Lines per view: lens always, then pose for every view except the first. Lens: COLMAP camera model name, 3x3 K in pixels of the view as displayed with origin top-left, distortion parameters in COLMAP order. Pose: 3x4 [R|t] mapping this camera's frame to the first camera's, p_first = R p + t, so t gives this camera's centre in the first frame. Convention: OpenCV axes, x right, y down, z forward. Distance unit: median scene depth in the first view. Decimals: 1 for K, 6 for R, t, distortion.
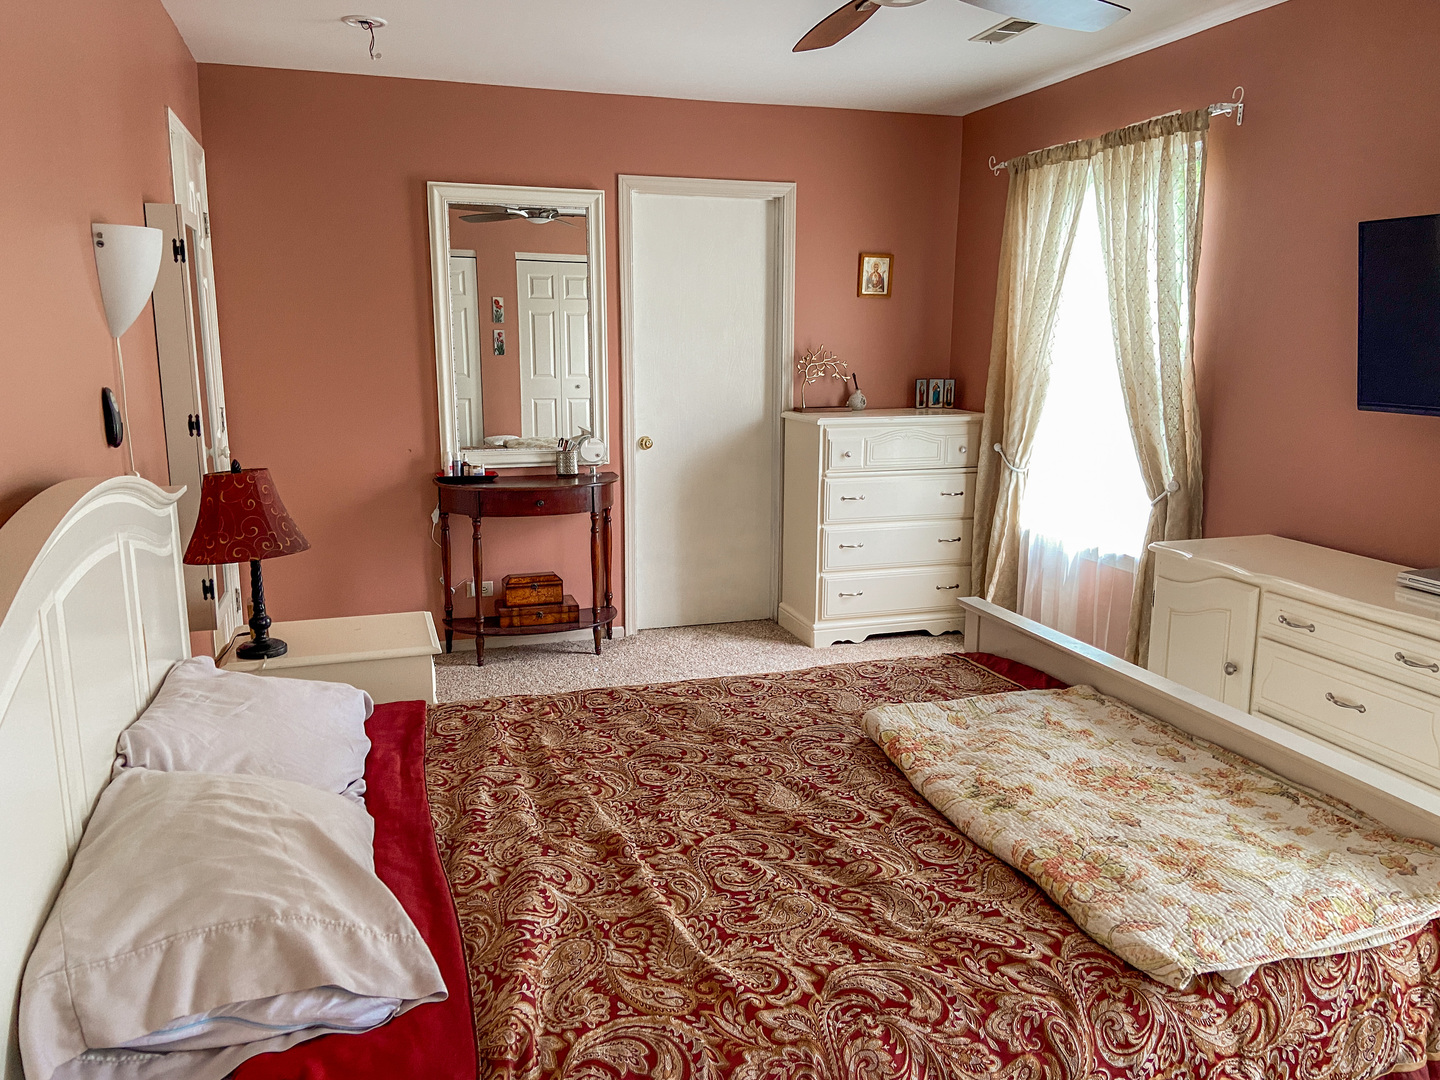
lens RADIAL K [[1095.9, 0, 720.0], [0, 1095.9, 540.0], [0, 0, 1]] dist [0.003772, 0.001246]
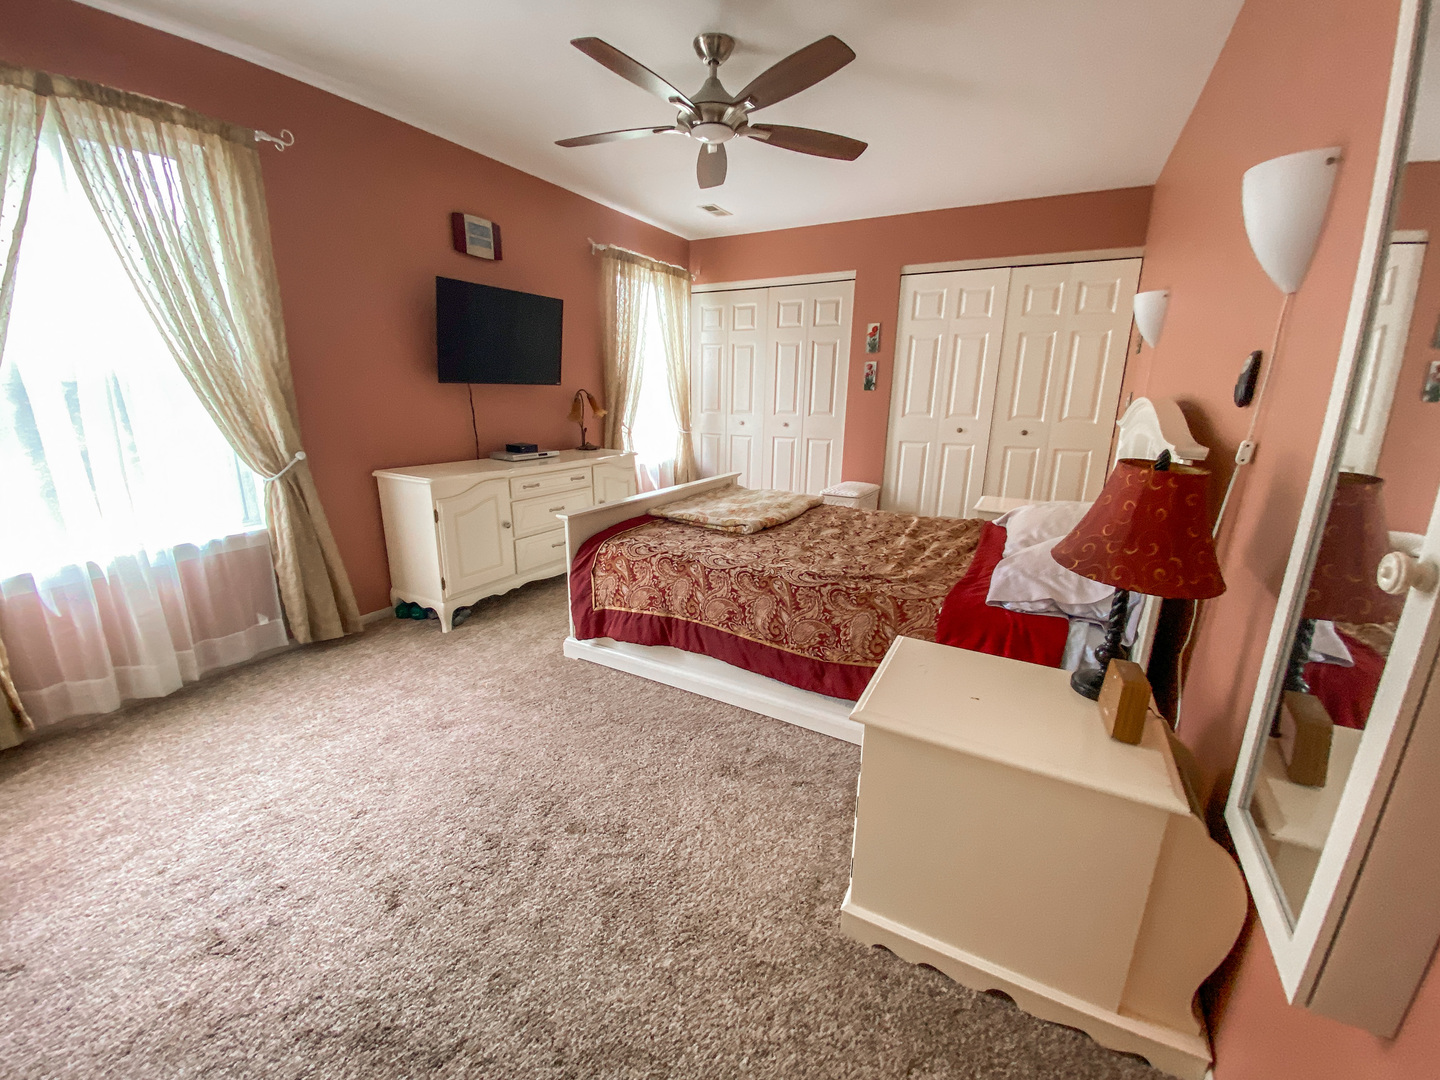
lens RADIAL K [[581.0, 0, 720.0], [0, 581.0, 540.0], [0, 0, 1]] dist [-0.000698, -0.000098]
pose [[-0.679157, -0.196746, 0.707133, -0.601269], [0.131768, 0.915072, 0.381156, -0.237439], [-0.722068, 0.352043, -0.595553, 1.680588]]
